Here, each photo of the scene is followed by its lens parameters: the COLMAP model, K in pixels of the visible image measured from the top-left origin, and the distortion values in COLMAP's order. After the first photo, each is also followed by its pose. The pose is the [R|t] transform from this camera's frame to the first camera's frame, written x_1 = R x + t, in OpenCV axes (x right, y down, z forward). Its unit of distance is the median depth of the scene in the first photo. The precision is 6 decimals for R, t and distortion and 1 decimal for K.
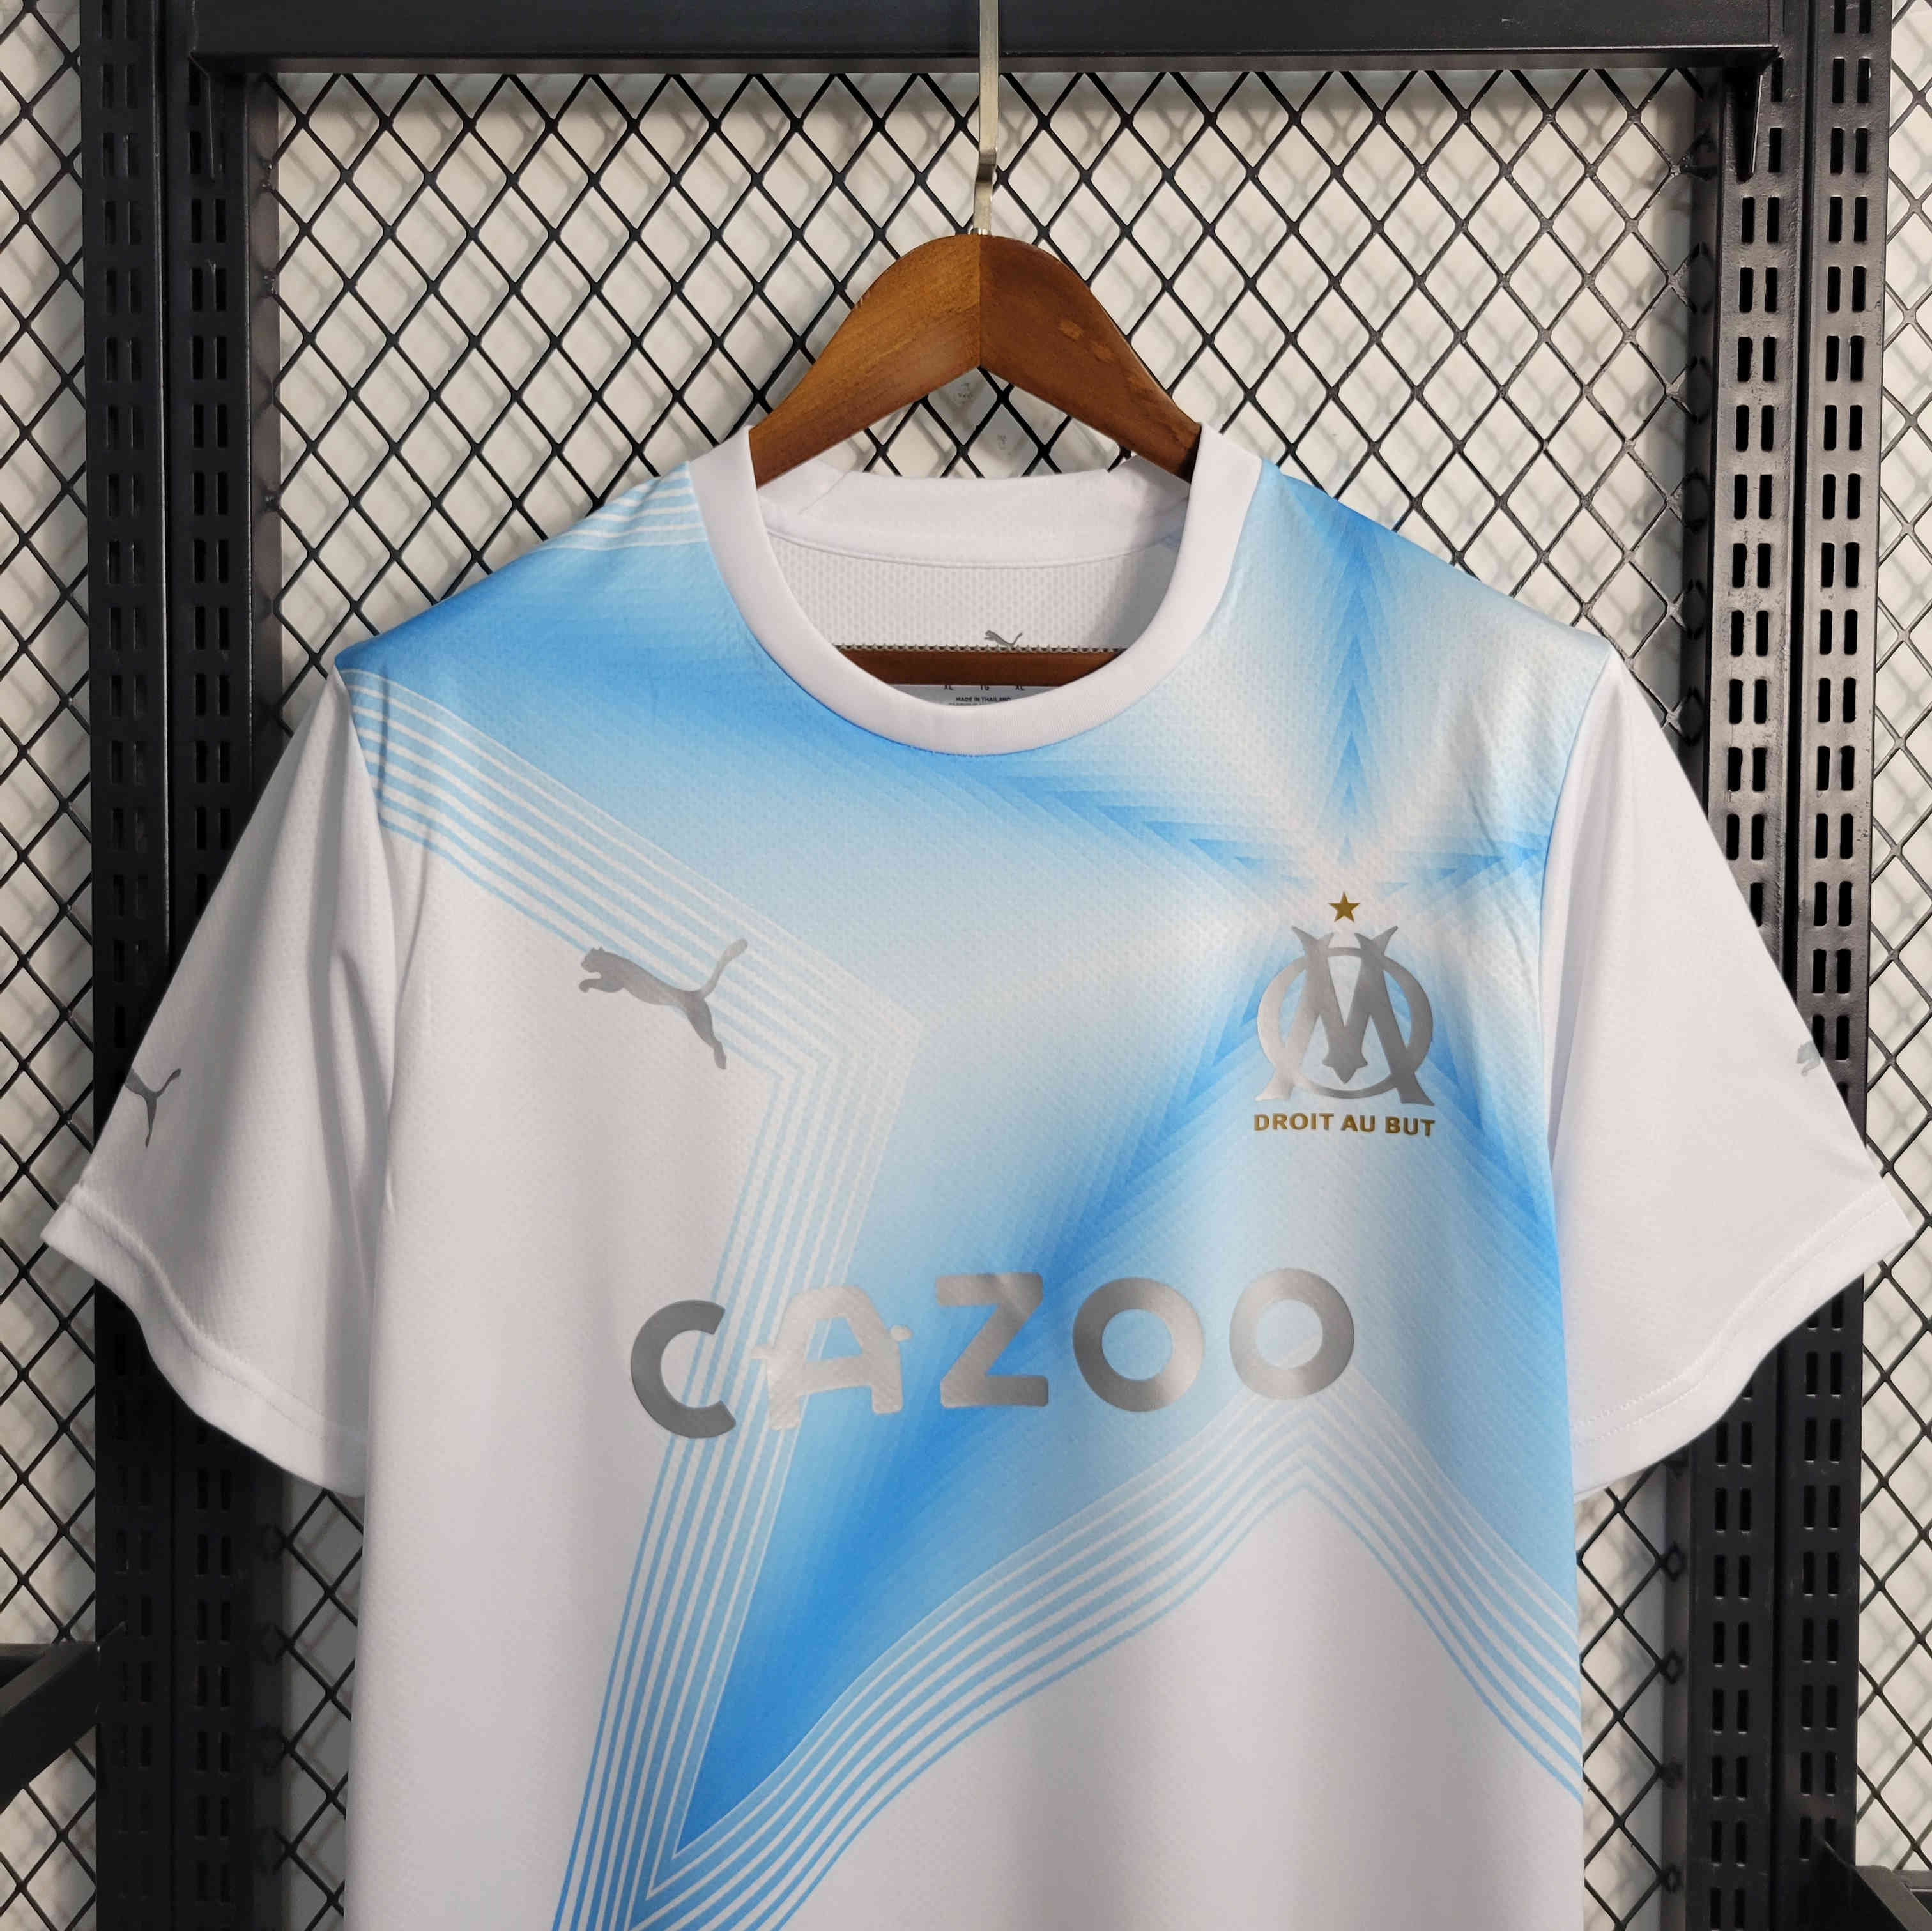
lens RADIAL K [[2031.1, 0, 966.0], [0, 2031.1, 965.5], [0, 0, 1]] dist [0.015749, -0.011854]
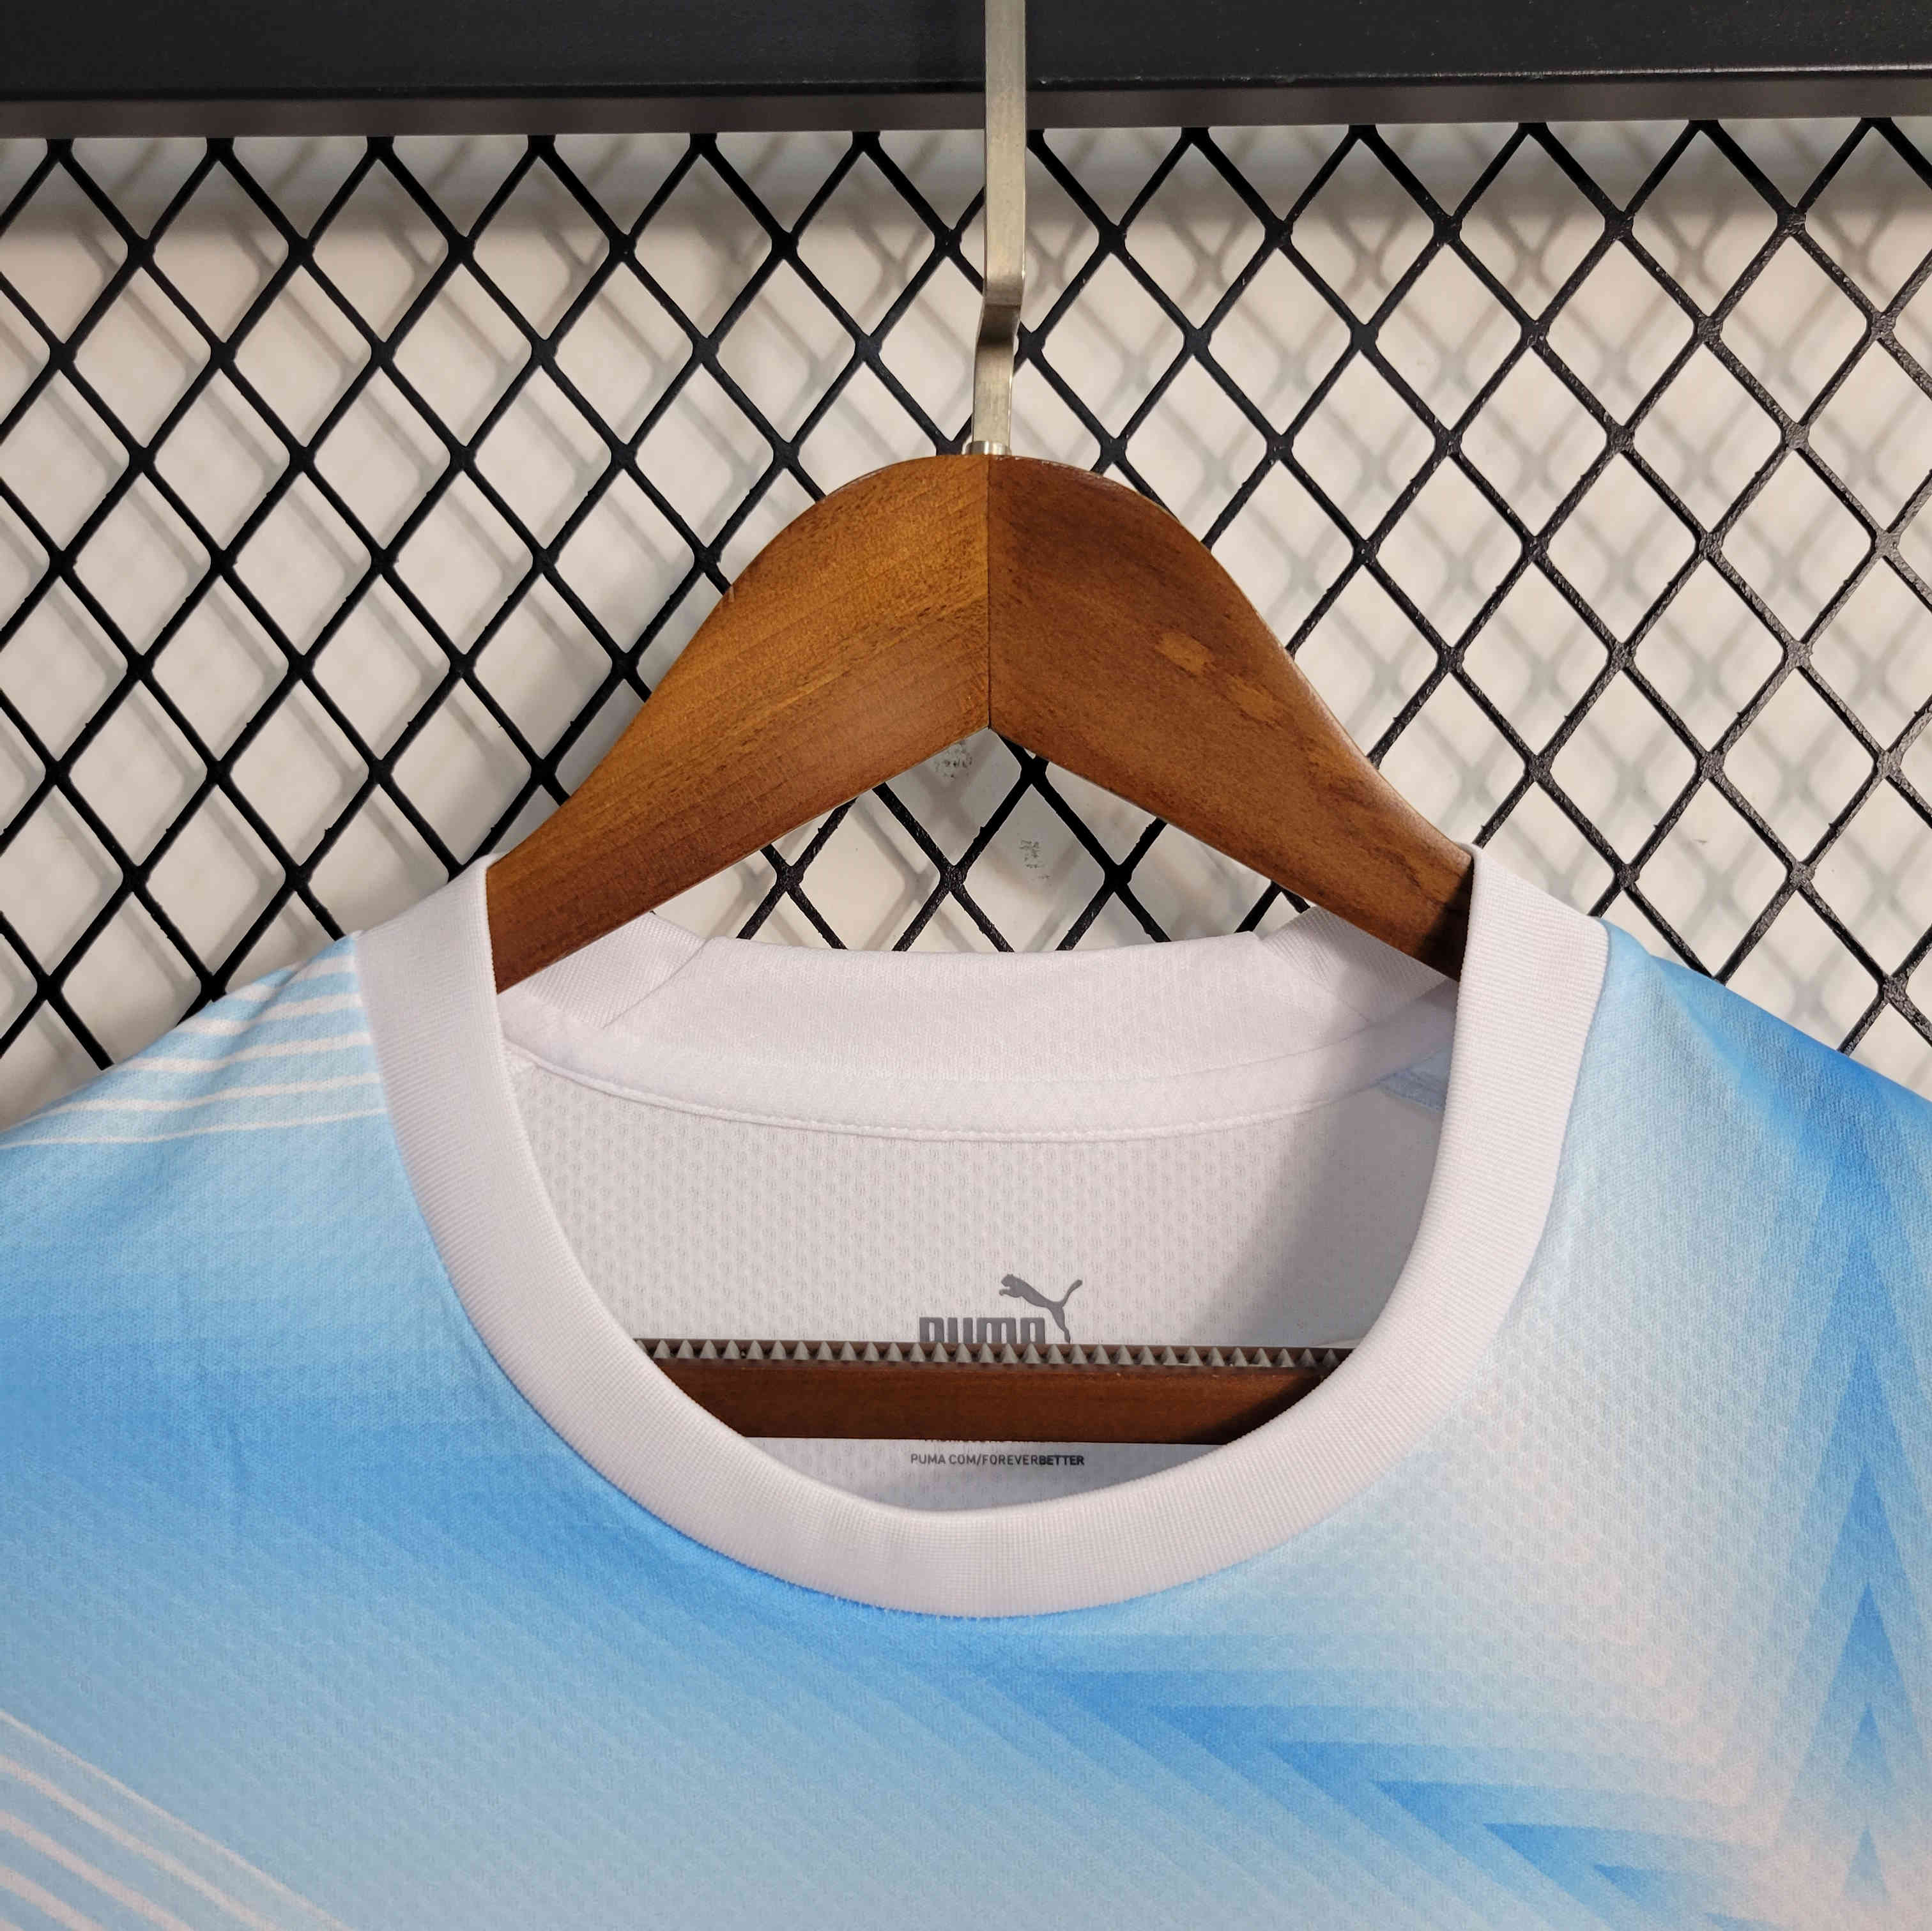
lens RADIAL K [[2038.4, 0, 966.0], [0, 2038.4, 965.5], [0, 0, 1]] dist [-0.001865, -0.013877]
pose [[0.999990, -0.004282, -0.001110, 0.002014], [0.004148, 0.994860, -0.101173, -0.185500], [0.001537, 0.101168, 0.994868, 0.519068]]
